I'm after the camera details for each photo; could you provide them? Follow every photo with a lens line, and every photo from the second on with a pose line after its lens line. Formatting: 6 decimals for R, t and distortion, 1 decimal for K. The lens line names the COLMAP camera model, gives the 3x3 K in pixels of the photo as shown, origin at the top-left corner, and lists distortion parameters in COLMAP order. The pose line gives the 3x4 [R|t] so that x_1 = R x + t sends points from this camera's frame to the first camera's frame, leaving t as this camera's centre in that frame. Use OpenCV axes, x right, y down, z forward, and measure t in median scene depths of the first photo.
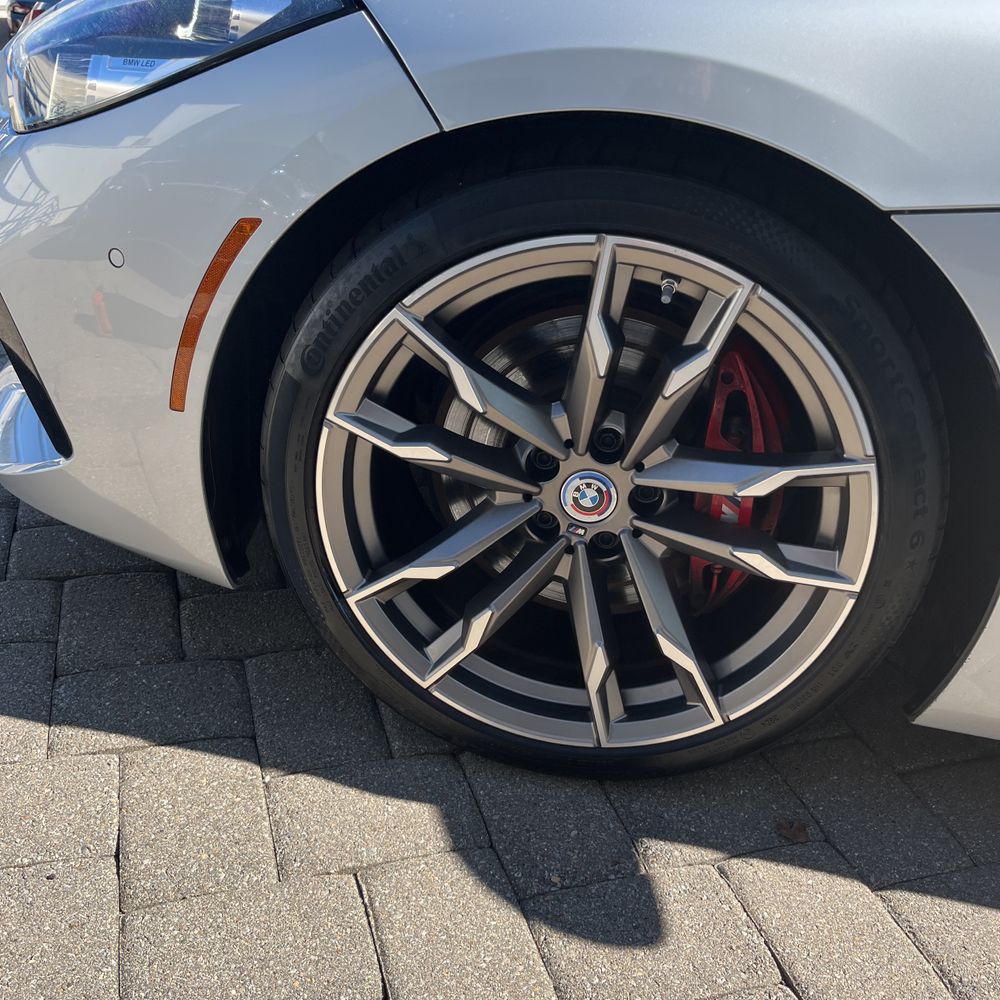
lens RADIAL K [[996.5, 0, 513.3], [0, 996.5, 498.8], [0, 0, 1]] dist [0.038005, -0.051186]
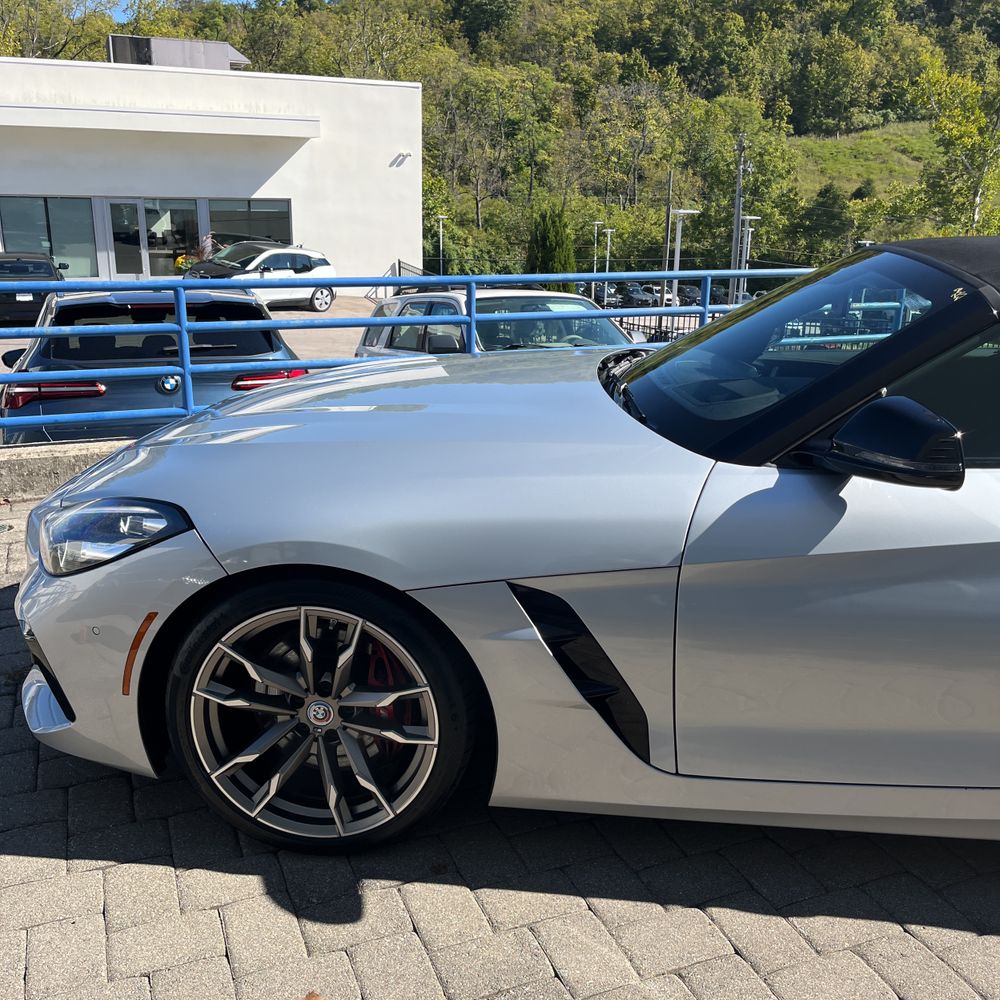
lens RADIAL K [[987.4, 0, 509.2], [0, 987.4, 498.7], [0, 0, 1]] dist [0.037677, -0.041757]
pose [[0.993918, -0.103790, 0.036807, 0.446168], [0.108747, 0.977730, -0.179496, -0.027174], [-0.017357, 0.182407, 0.983070, -1.180262]]
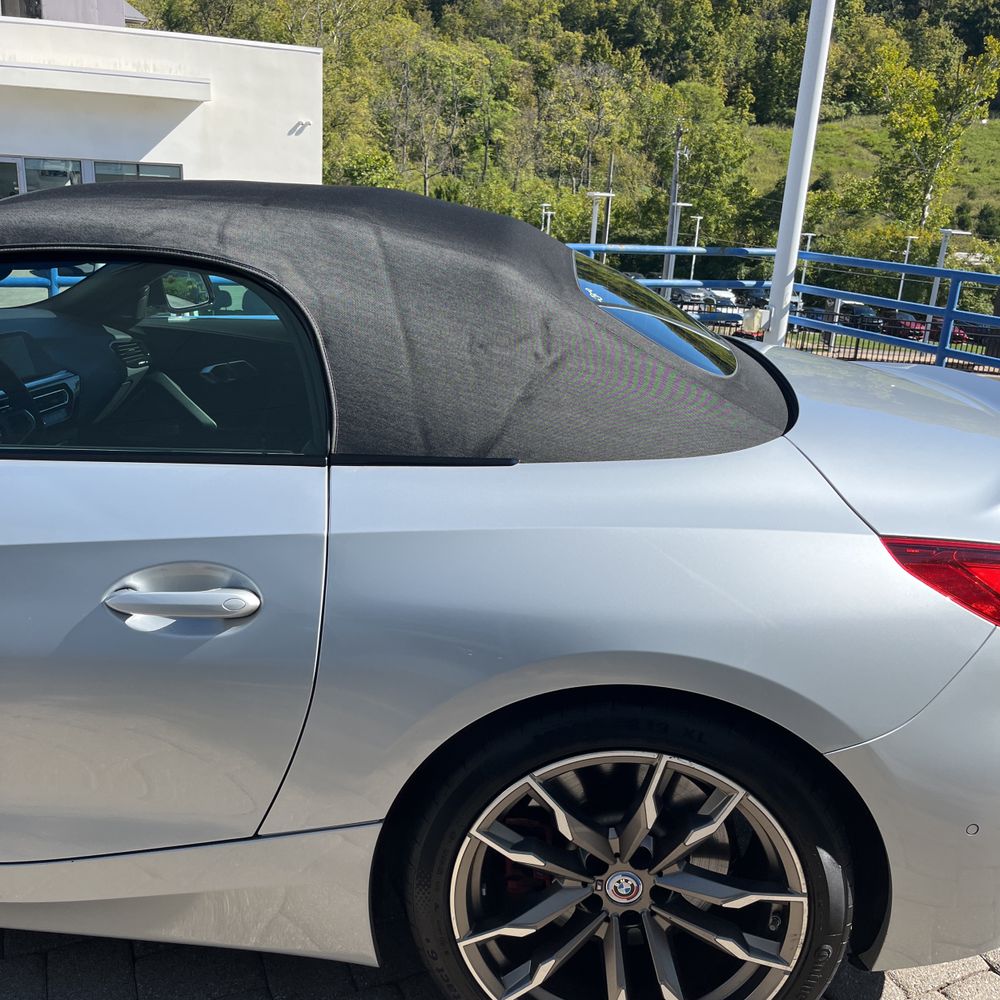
lens RADIAL K [[986.9, 0, 476.1], [0, 986.9, 512.3], [0, 0, 1]] dist [0.048474, -0.060994]
pose [[0.995525, -0.074983, 0.057518, 2.231517], [0.082704, 0.985769, -0.146354, 0.046749], [-0.045726, 0.150456, 0.987559, -0.821278]]
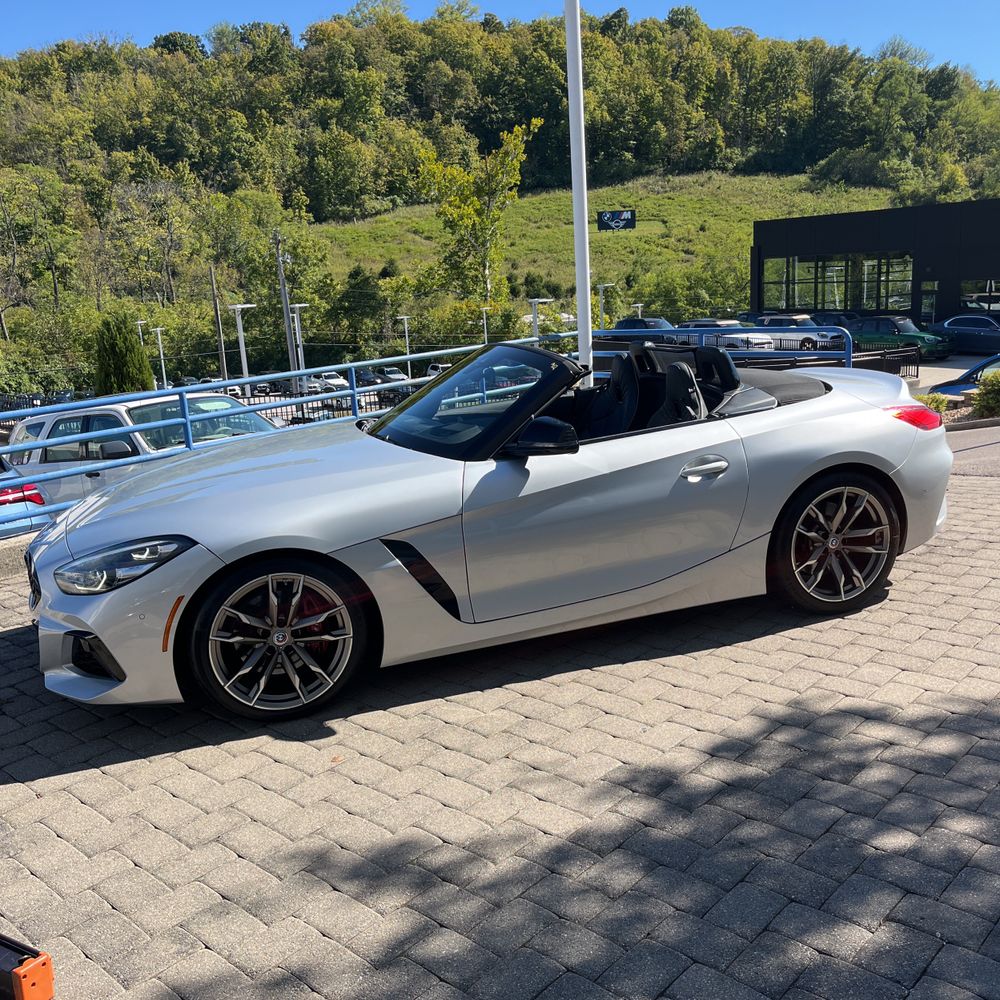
lens RADIAL K [[984.3, 0, 485.8], [0, 984.3, 507.3], [0, 0, 1]] dist [0.024871, -0.011802]
pose [[0.869800, -0.263538, 0.417129, -0.671865], [0.355306, 0.921142, -0.158917, 0.409807], [-0.342355, 0.286434, 0.894846, -2.739216]]
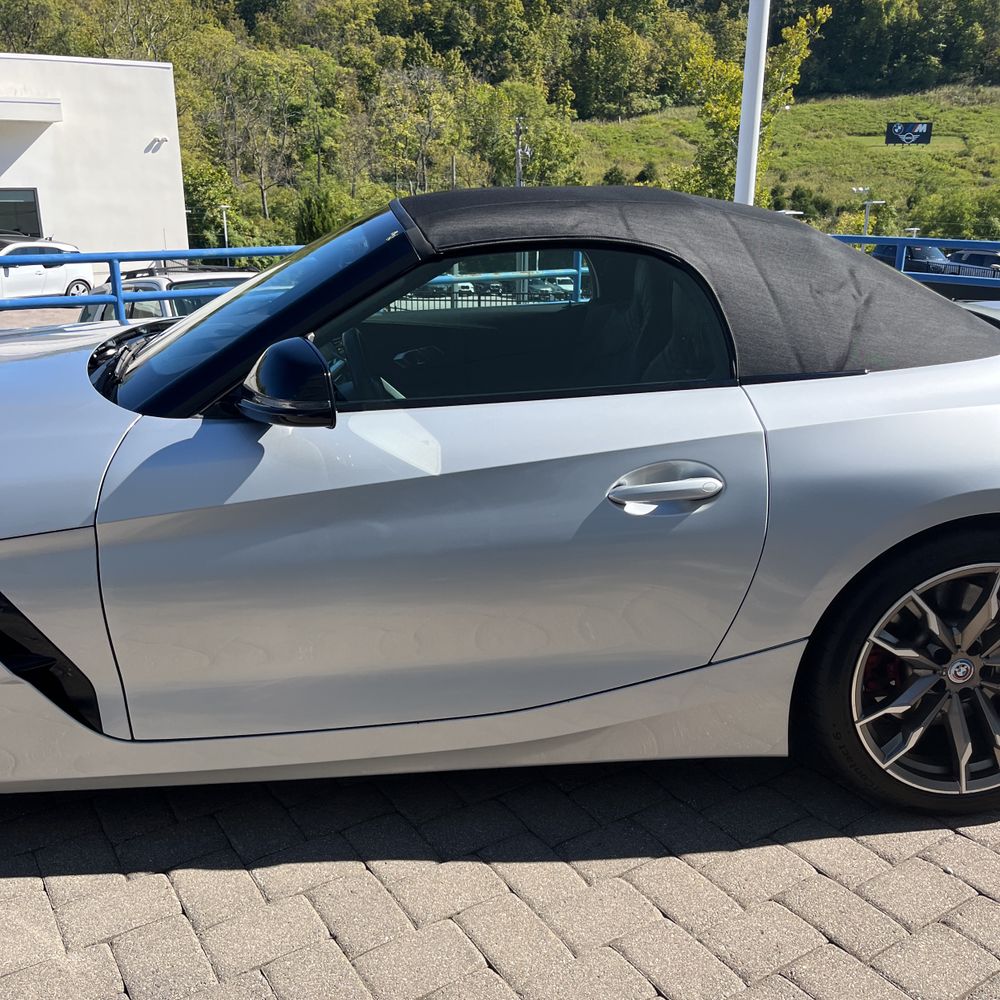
lens RADIAL K [[990.5, 0, 477.3], [0, 990.5, 516.6], [0, 0, 1]] dist [0.016432, 0.002163]
pose [[0.966857, -0.173387, 0.187413, 1.172585], [0.199042, 0.971601, -0.127963, 0.153827], [-0.159904, 0.161025, 0.973911, -1.196213]]
